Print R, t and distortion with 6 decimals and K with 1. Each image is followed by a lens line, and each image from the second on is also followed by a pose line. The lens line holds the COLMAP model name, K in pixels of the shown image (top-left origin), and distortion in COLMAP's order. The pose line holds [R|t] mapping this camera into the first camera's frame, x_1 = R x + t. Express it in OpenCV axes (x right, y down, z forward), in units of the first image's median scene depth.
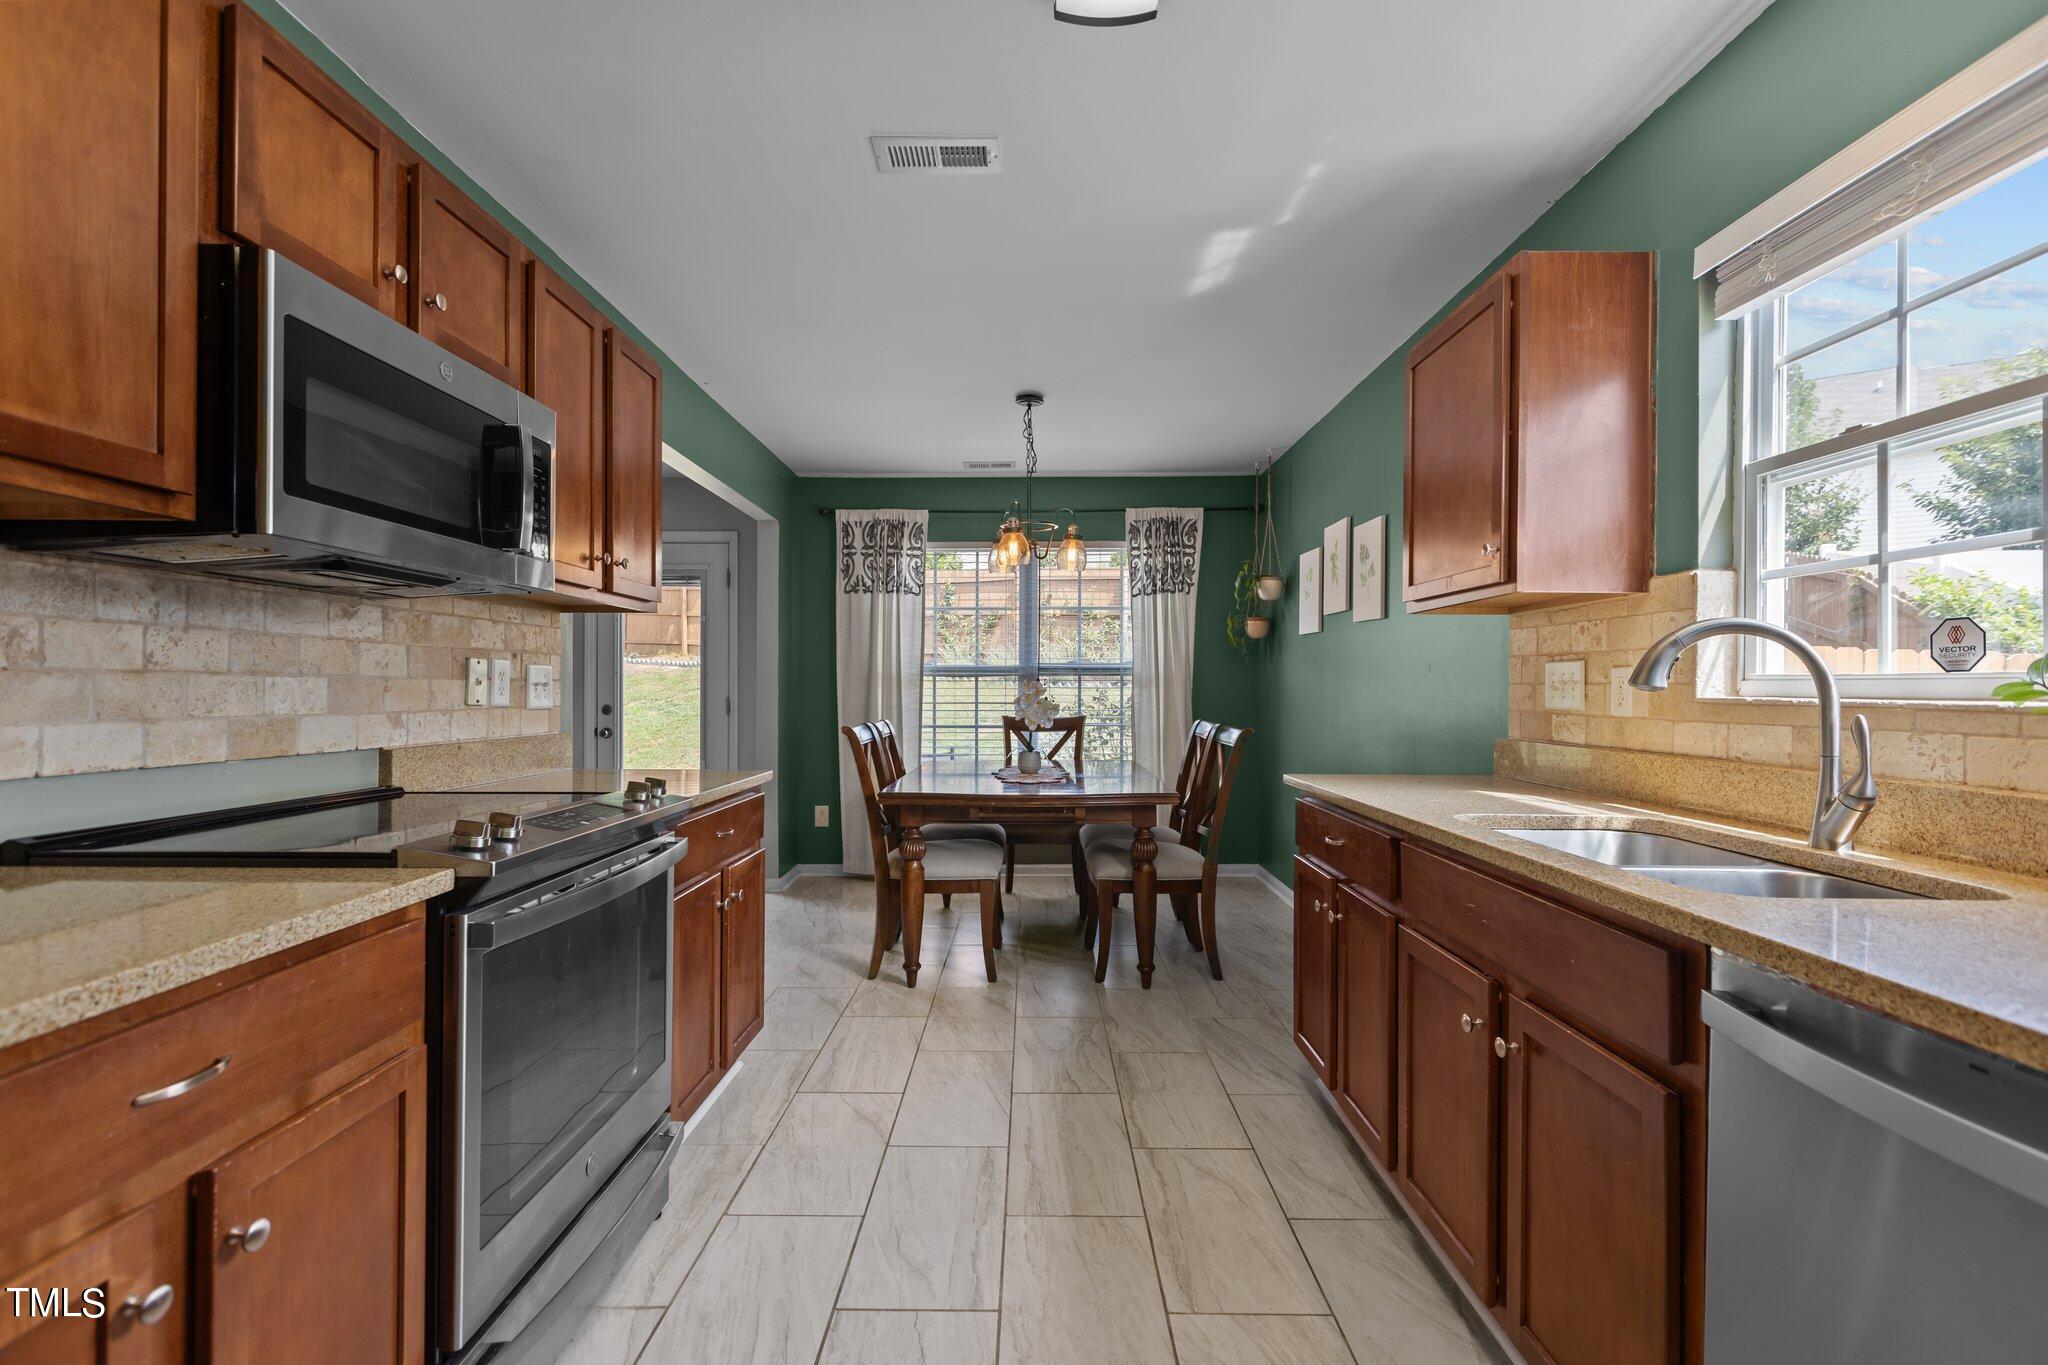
lens RADIAL K [[927.4, 0, 1019.8], [0, 927.4, 686.2], [0, 0, 1]] dist [-0.014972, 0.000040]
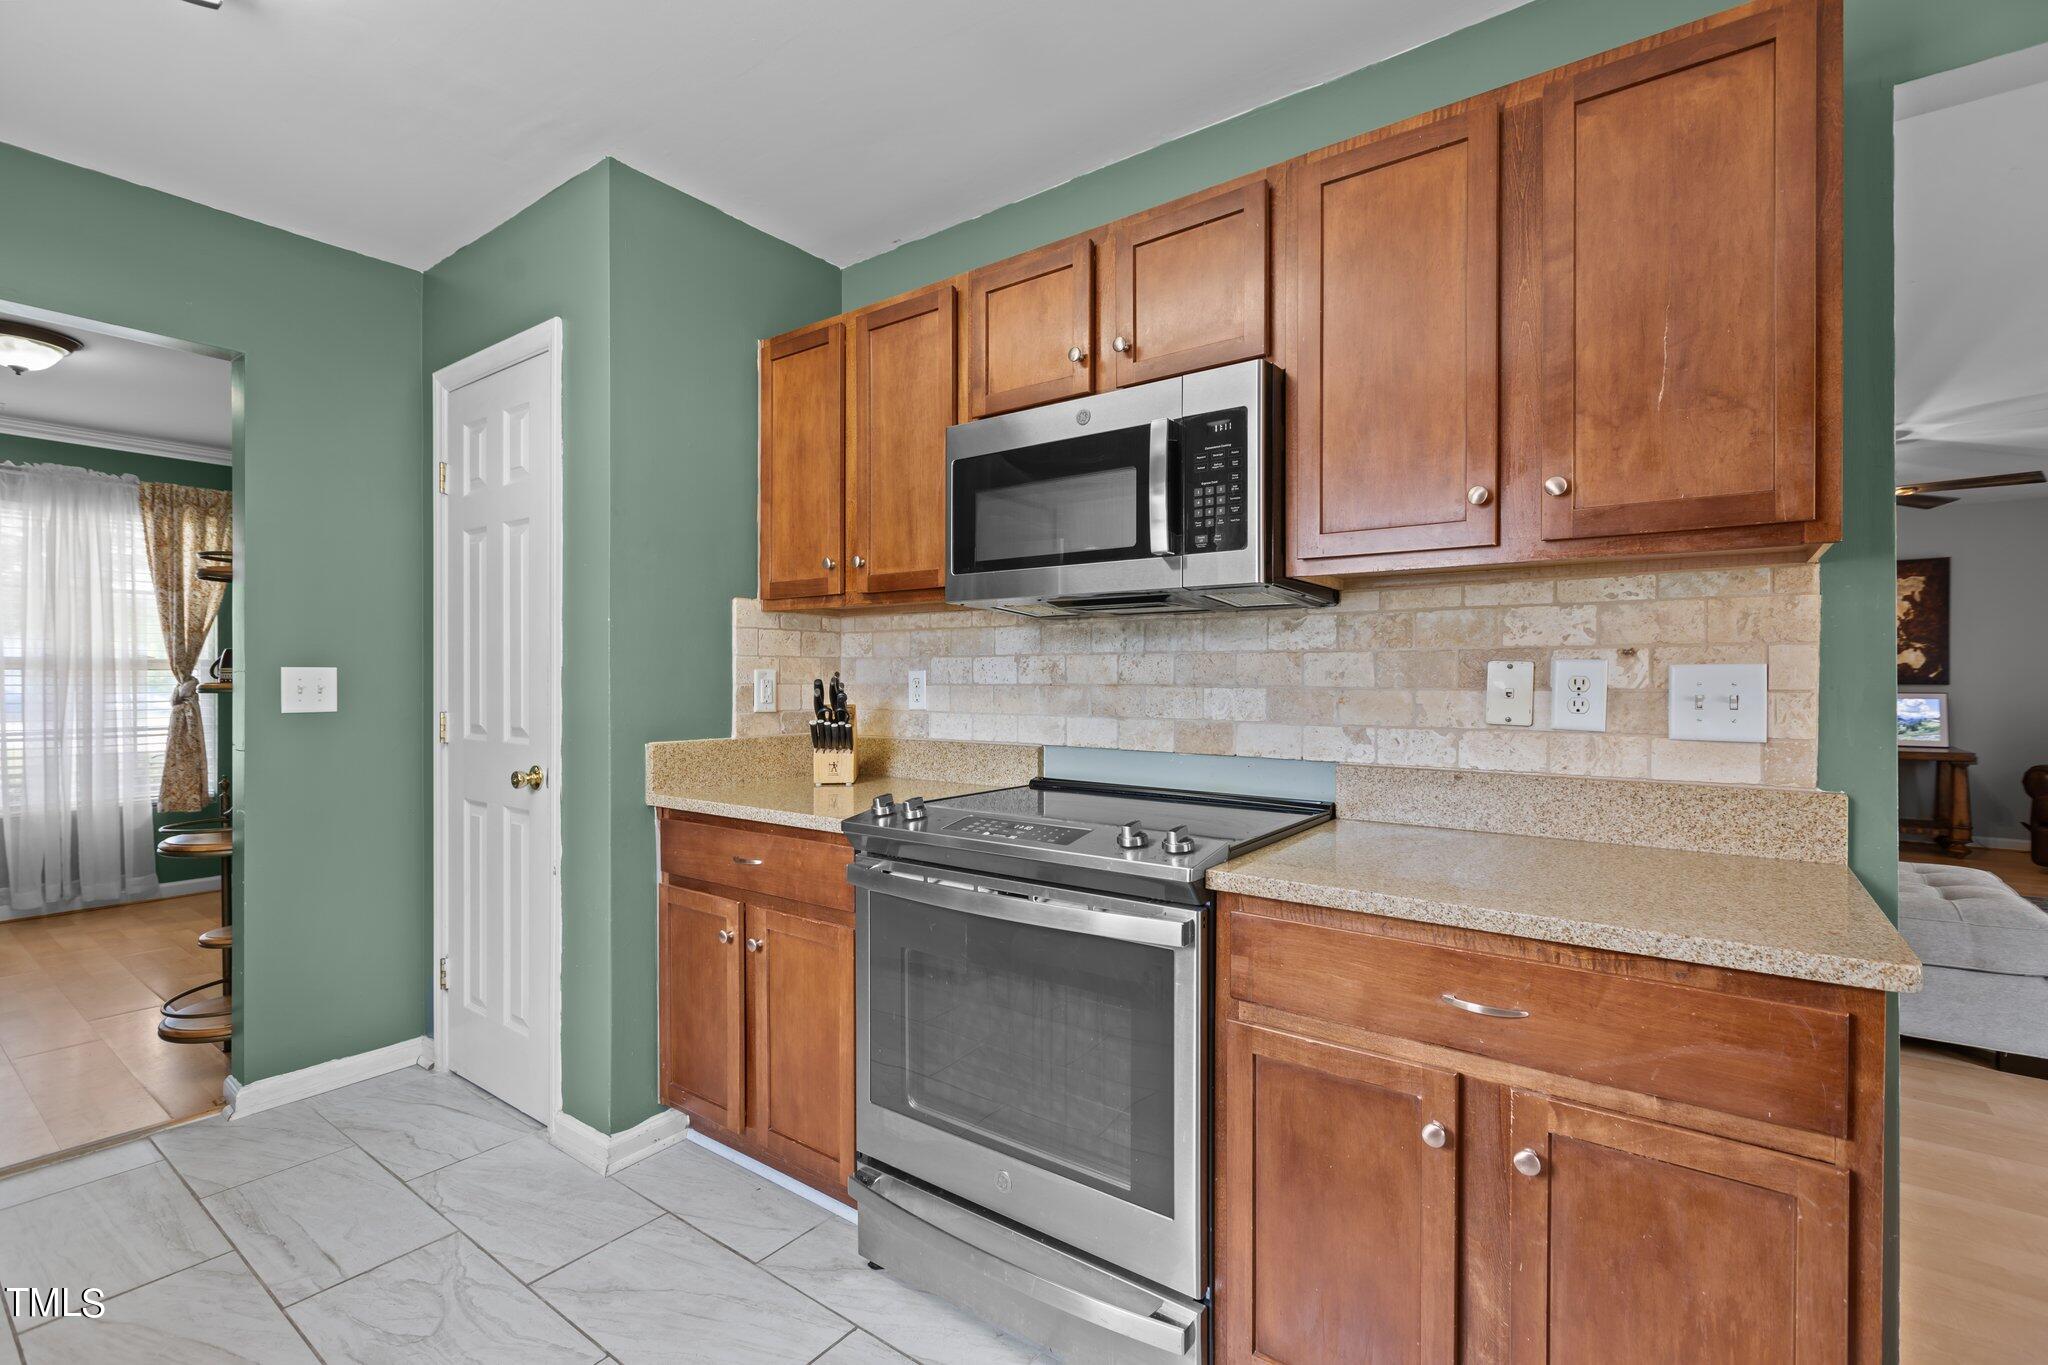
lens RADIAL K [[927.4, 0, 1018.8], [0, 927.4, 684.3], [0, 0, 1]] dist [-0.014972, 0.000040]
pose [[-0.592819, -0.003746, -0.805327, 0.287052], [-0.004384, 0.999989, -0.001424, -0.011145], [0.805324, 0.002686, -0.592829, 1.377409]]
